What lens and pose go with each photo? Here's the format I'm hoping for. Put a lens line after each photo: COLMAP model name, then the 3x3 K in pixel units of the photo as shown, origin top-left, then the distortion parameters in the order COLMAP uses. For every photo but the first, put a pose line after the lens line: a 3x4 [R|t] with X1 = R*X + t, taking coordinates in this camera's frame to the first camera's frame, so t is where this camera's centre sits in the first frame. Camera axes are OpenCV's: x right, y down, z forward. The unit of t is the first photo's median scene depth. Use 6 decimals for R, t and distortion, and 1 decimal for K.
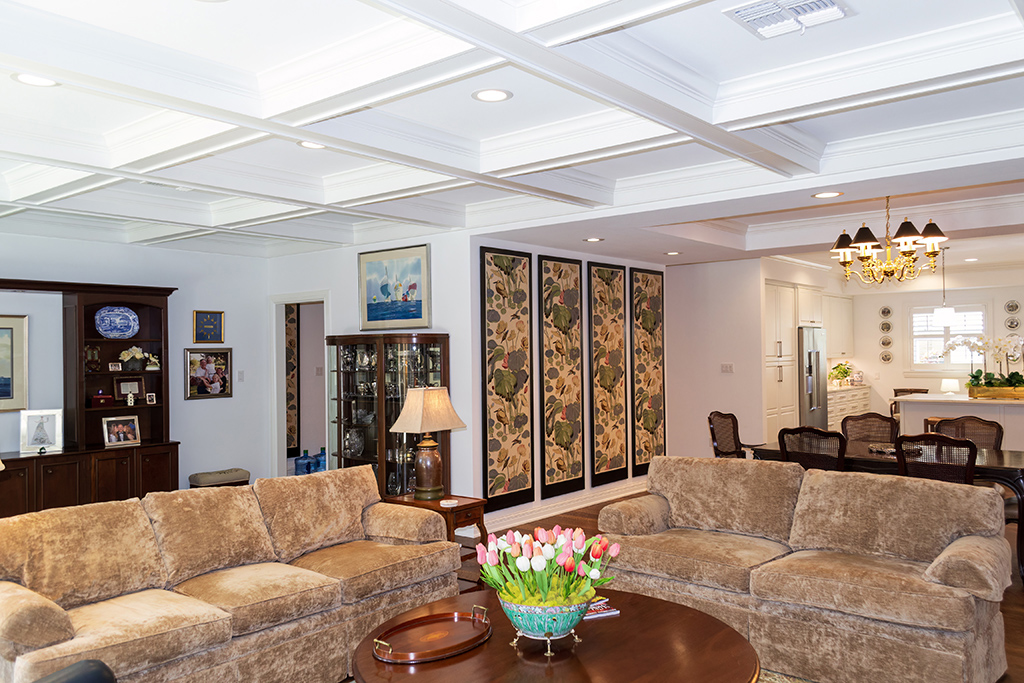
lens RADIAL K [[807.2, 0, 512.4], [0, 807.2, 341.3], [0, 0, 1]] dist [0.013598, -0.000281]
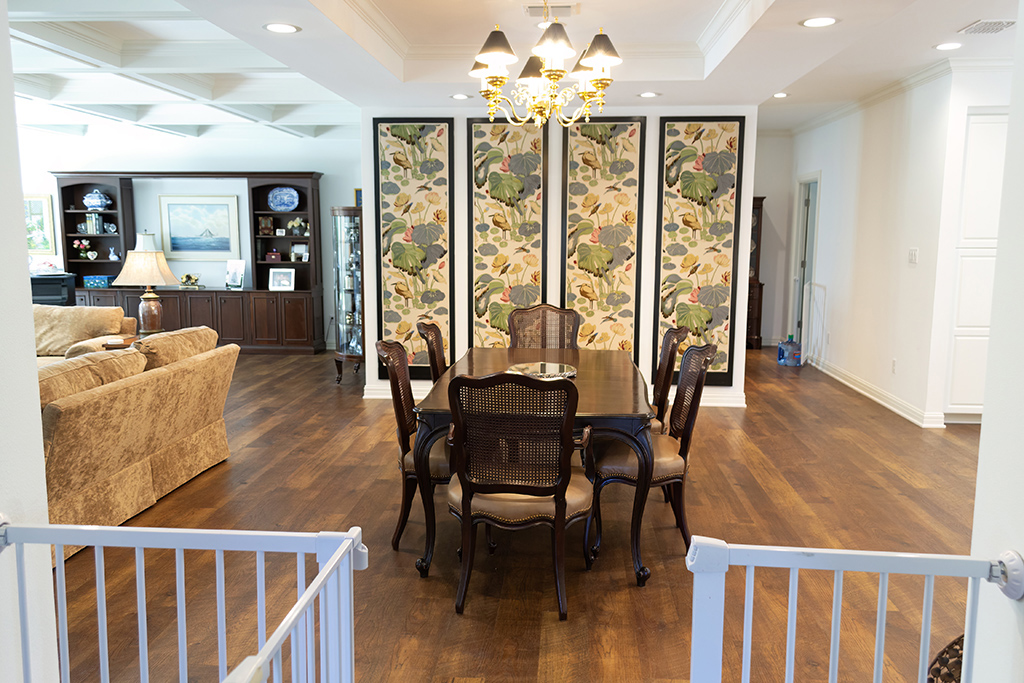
lens RADIAL K [[807.2, 0, 512.3], [0, 807.2, 342.3], [0, 0, 1]] dist [0.013598, -0.000281]
pose [[0.583088, 0.129236, -0.802064, 0.833423], [-0.001600, 0.987447, 0.157943, -0.001473], [0.812407, -0.090811, 0.575976, 0.497803]]
